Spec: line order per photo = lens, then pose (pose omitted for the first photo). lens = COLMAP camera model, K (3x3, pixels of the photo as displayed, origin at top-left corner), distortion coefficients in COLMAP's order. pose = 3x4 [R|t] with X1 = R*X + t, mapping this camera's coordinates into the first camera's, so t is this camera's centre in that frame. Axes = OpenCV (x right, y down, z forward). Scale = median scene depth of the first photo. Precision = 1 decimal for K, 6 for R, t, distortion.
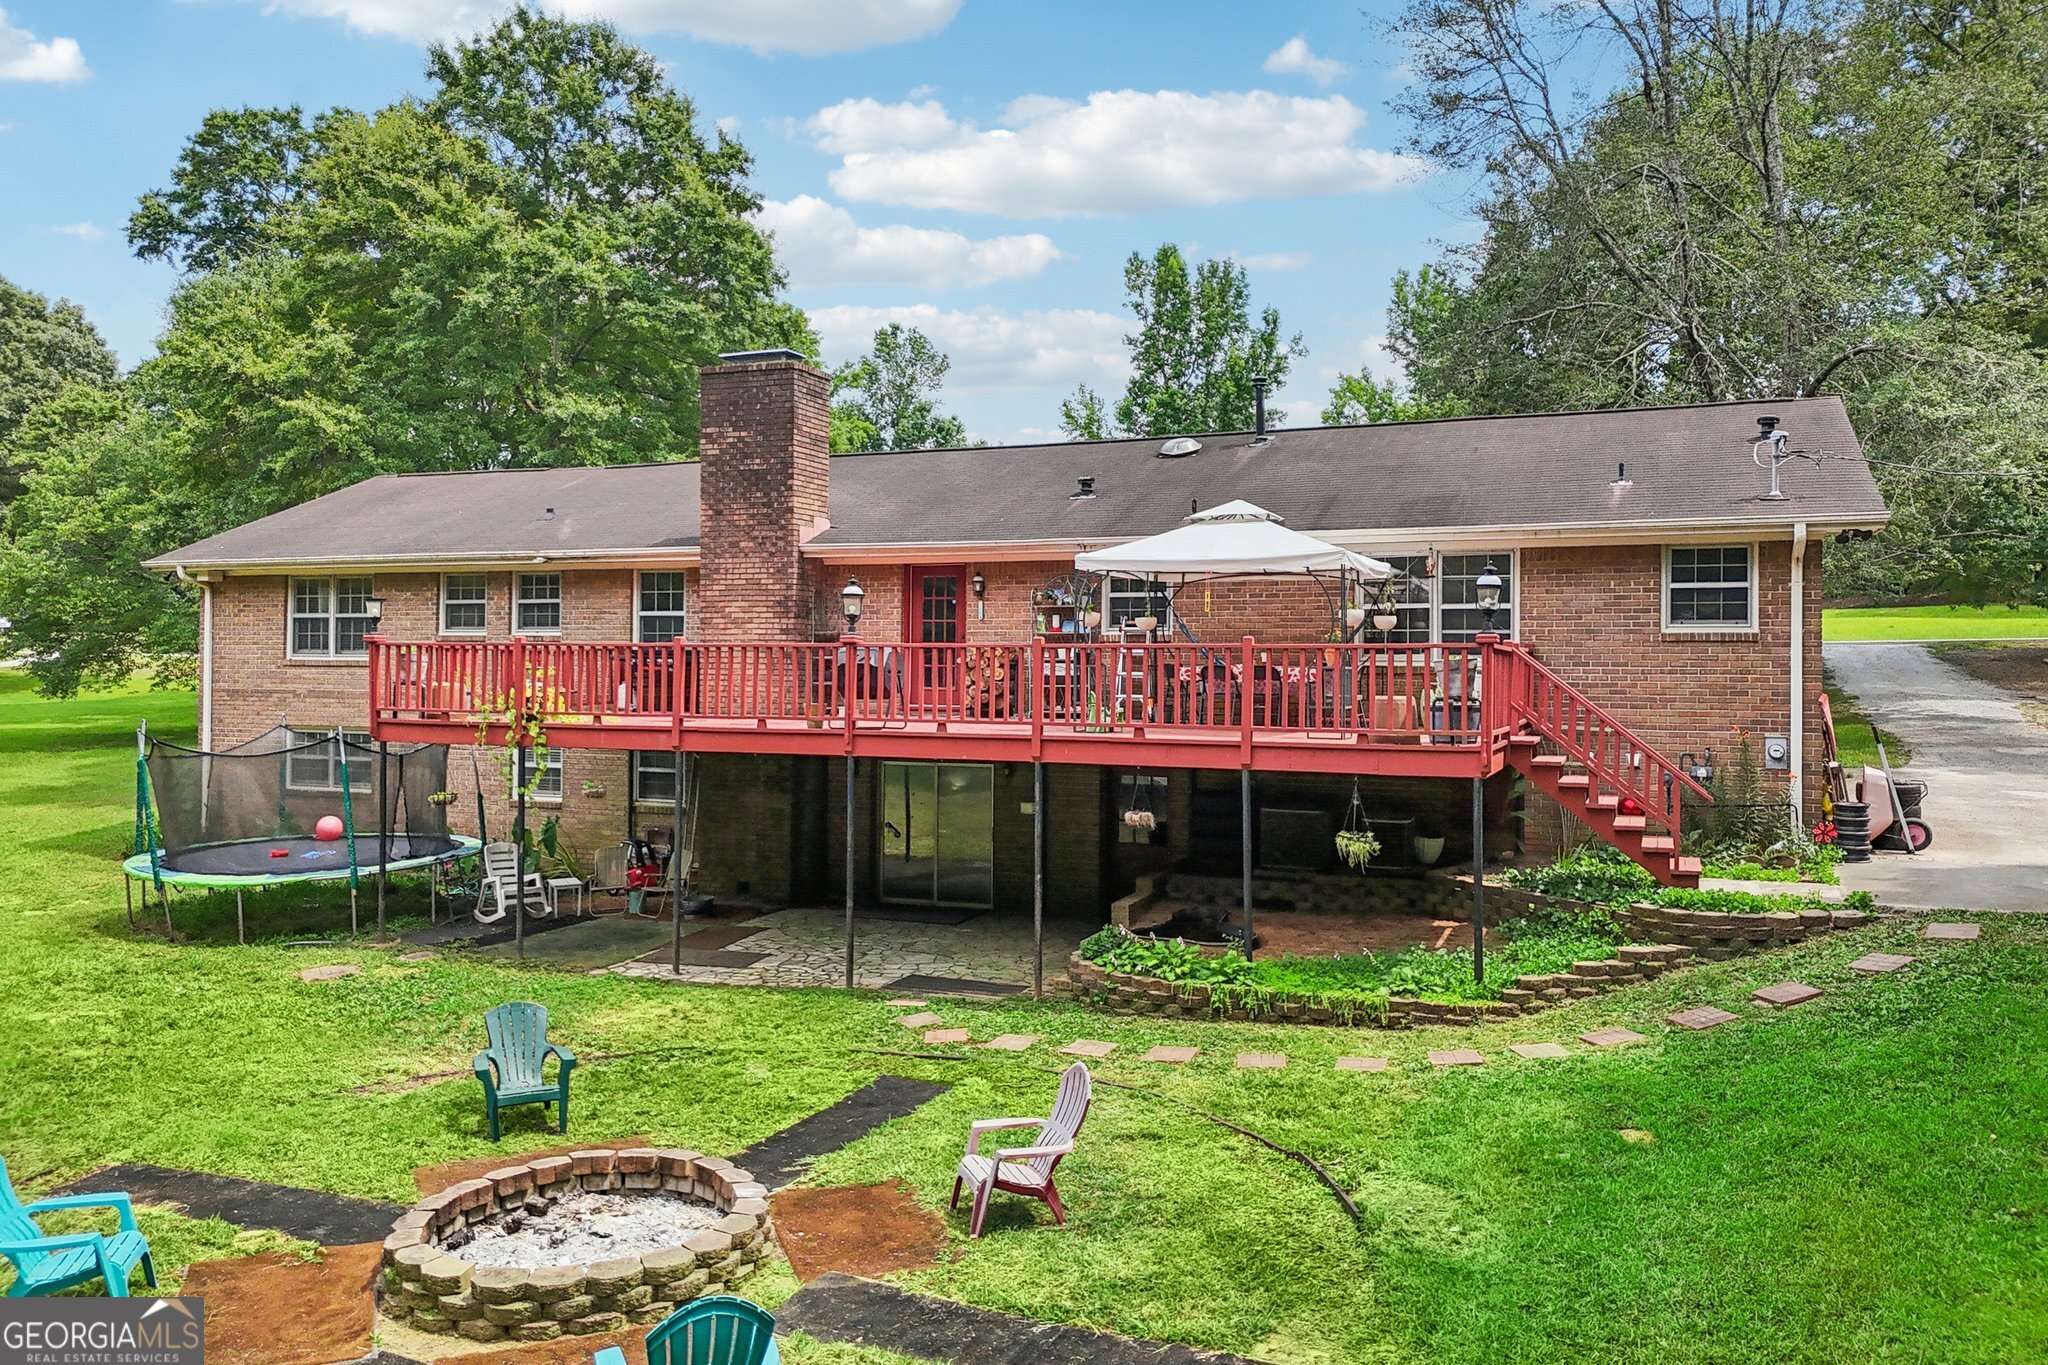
lens RADIAL K [[1491.5, 0, 1024.0], [0, 1491.5, 682.5], [0, 0, 1]] dist [0.058615, -0.049980]
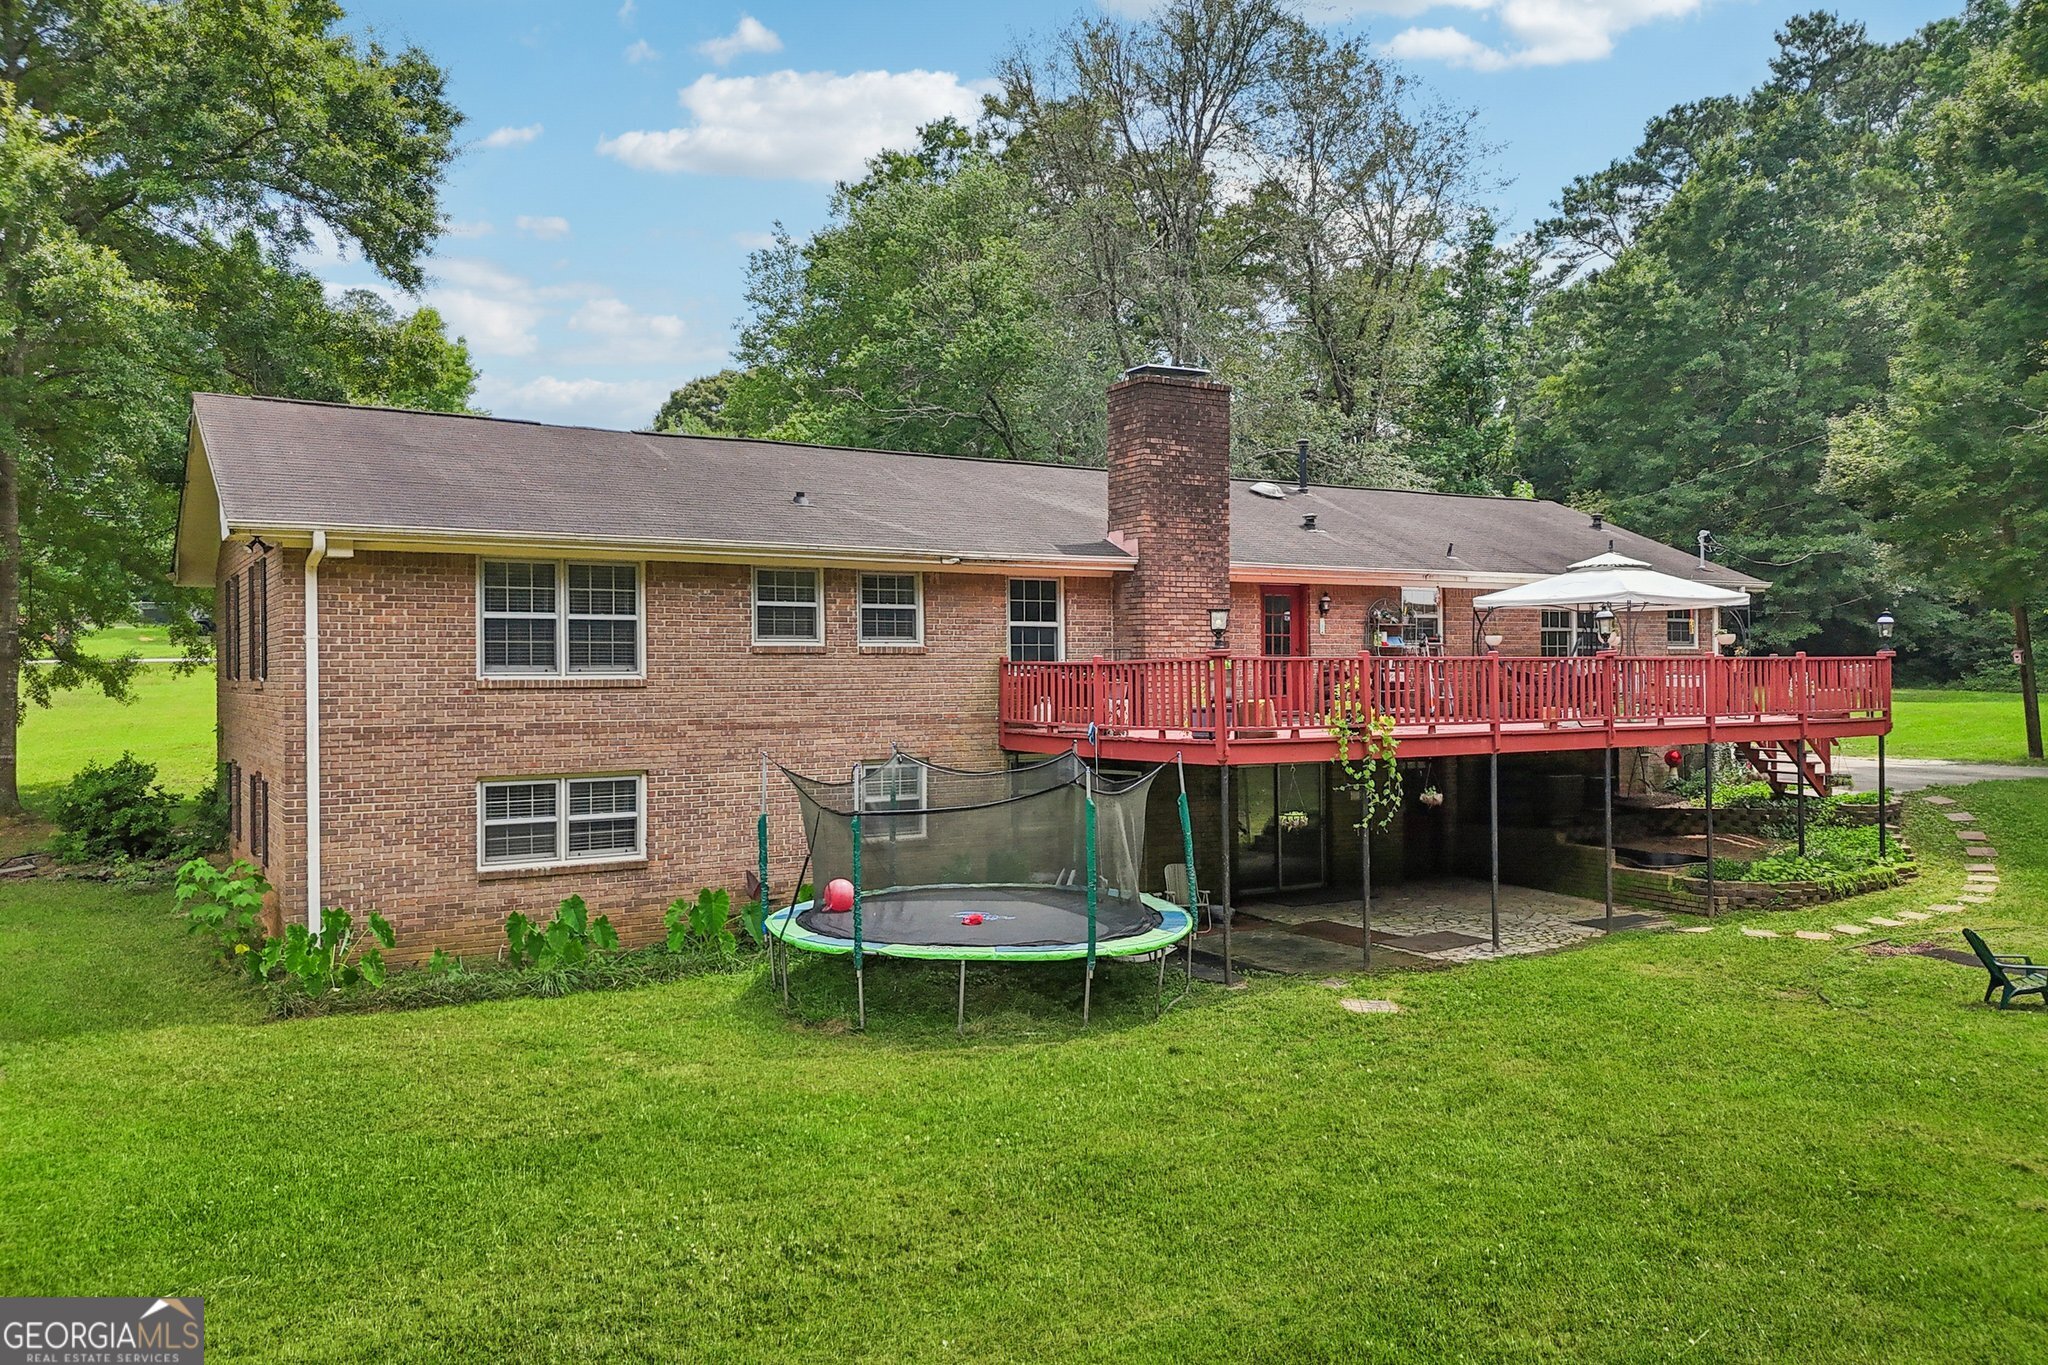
lens RADIAL K [[1491.5, 0, 1024.0], [0, 1491.5, 682.5], [0, 0, 1]] dist [0.058615, -0.049980]
pose [[0.597918, -0.015544, 0.801406, -1.057269], [0.019343, 0.999801, 0.004961, -0.015357], [-0.801324, 0.012535, 0.598100, 0.482468]]
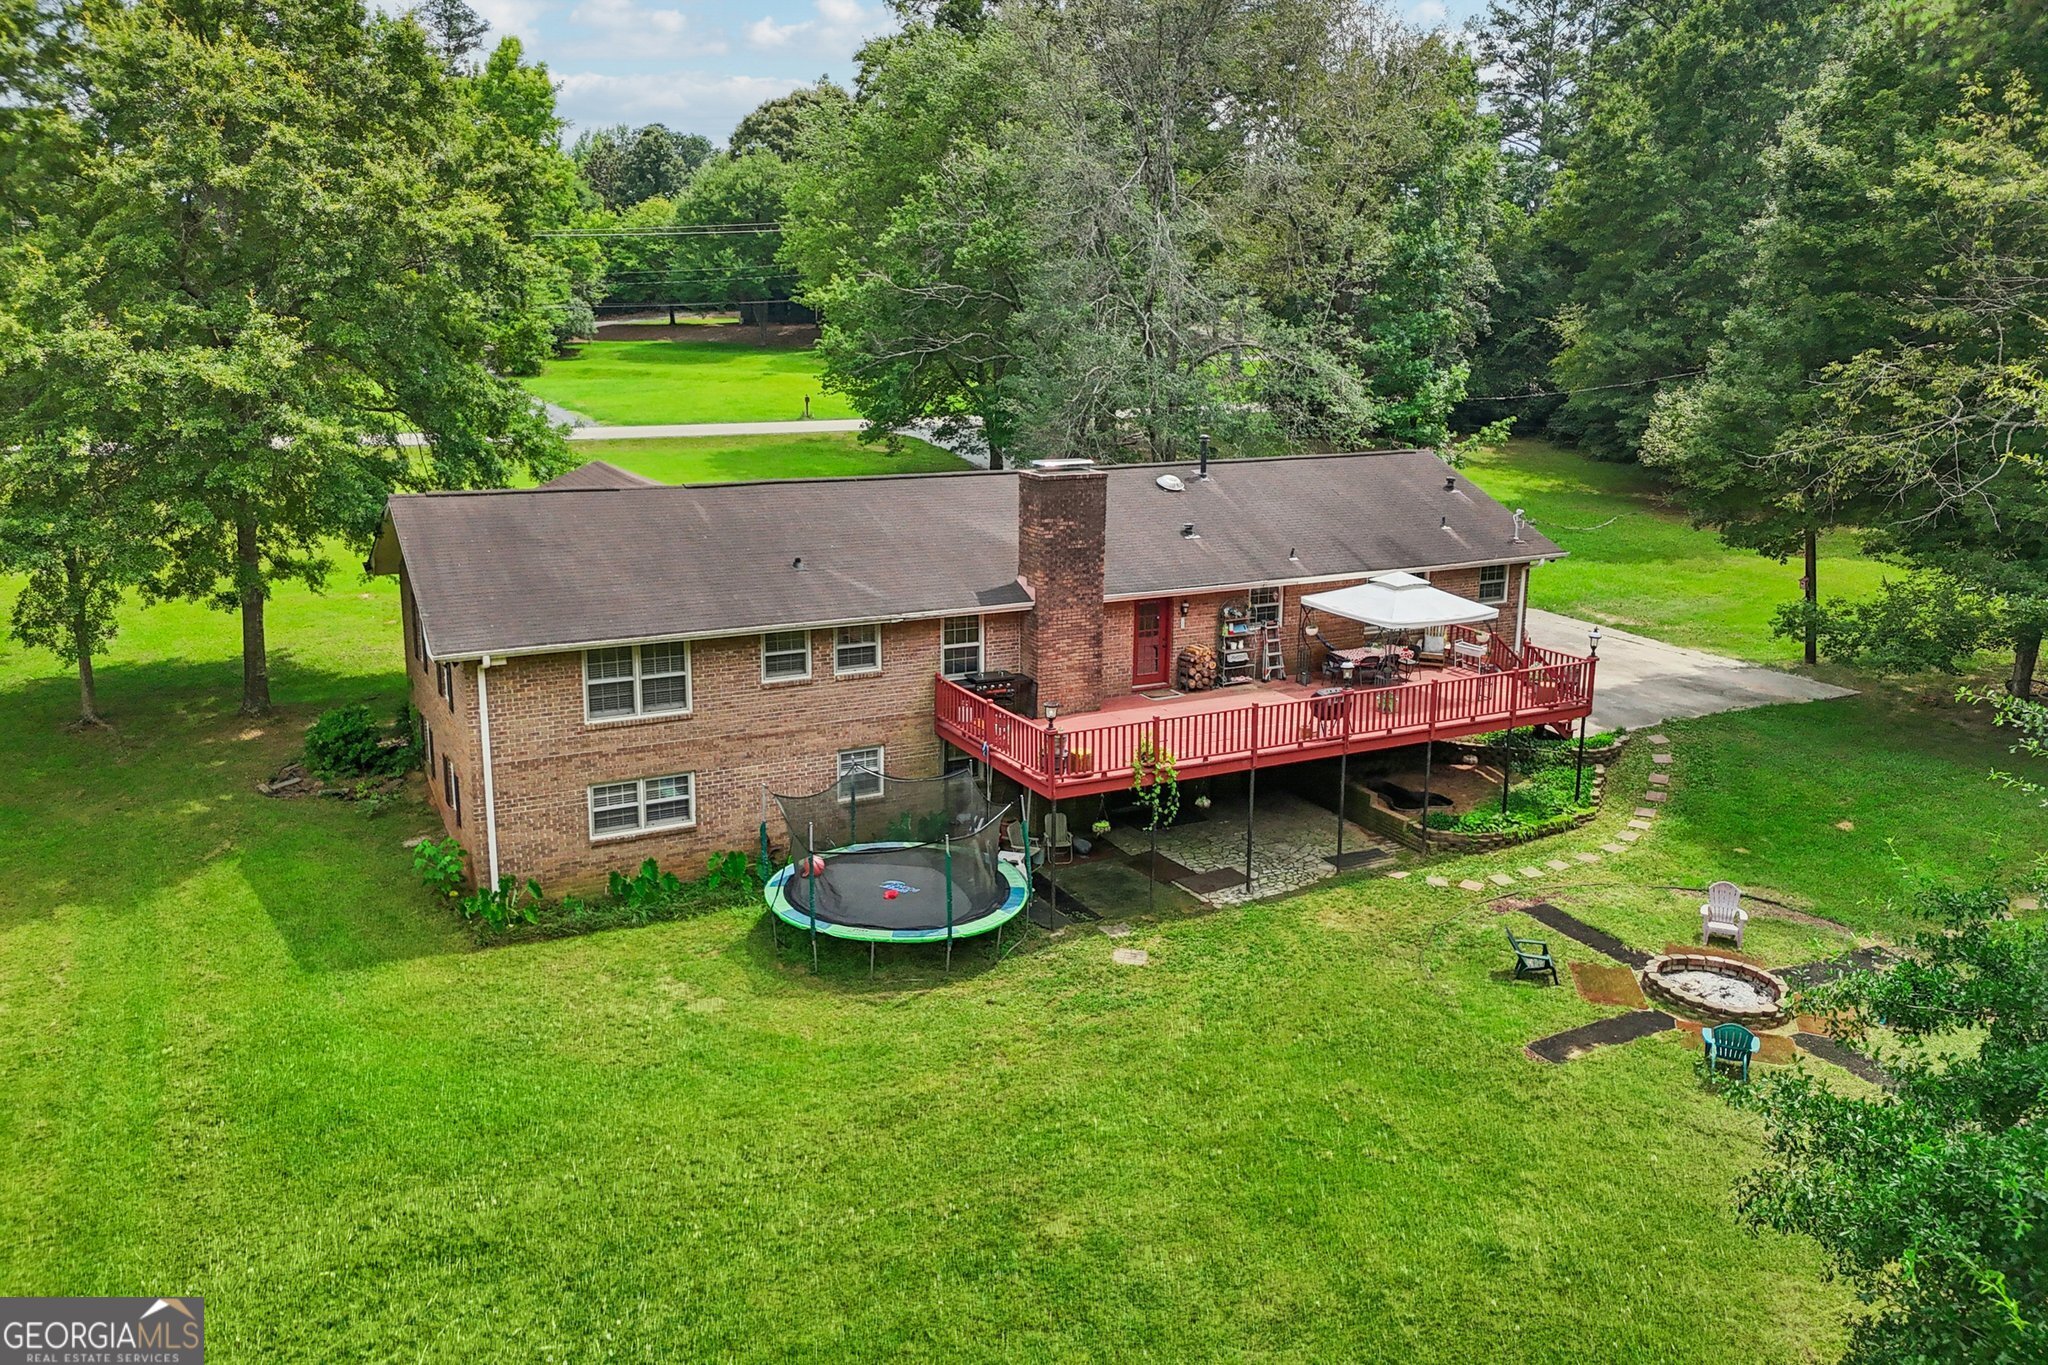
lens RADIAL K [[1473.7, 0, 1013.5], [0, 1473.7, 613.5], [0, 0, 1]] dist [0.061263, -0.005481]
pose [[0.650208, -0.147893, 0.745223, -1.271194], [0.006618, 0.981936, 0.189095, -0.345057], [-0.759727, -0.118019, 0.639442, 0.134527]]
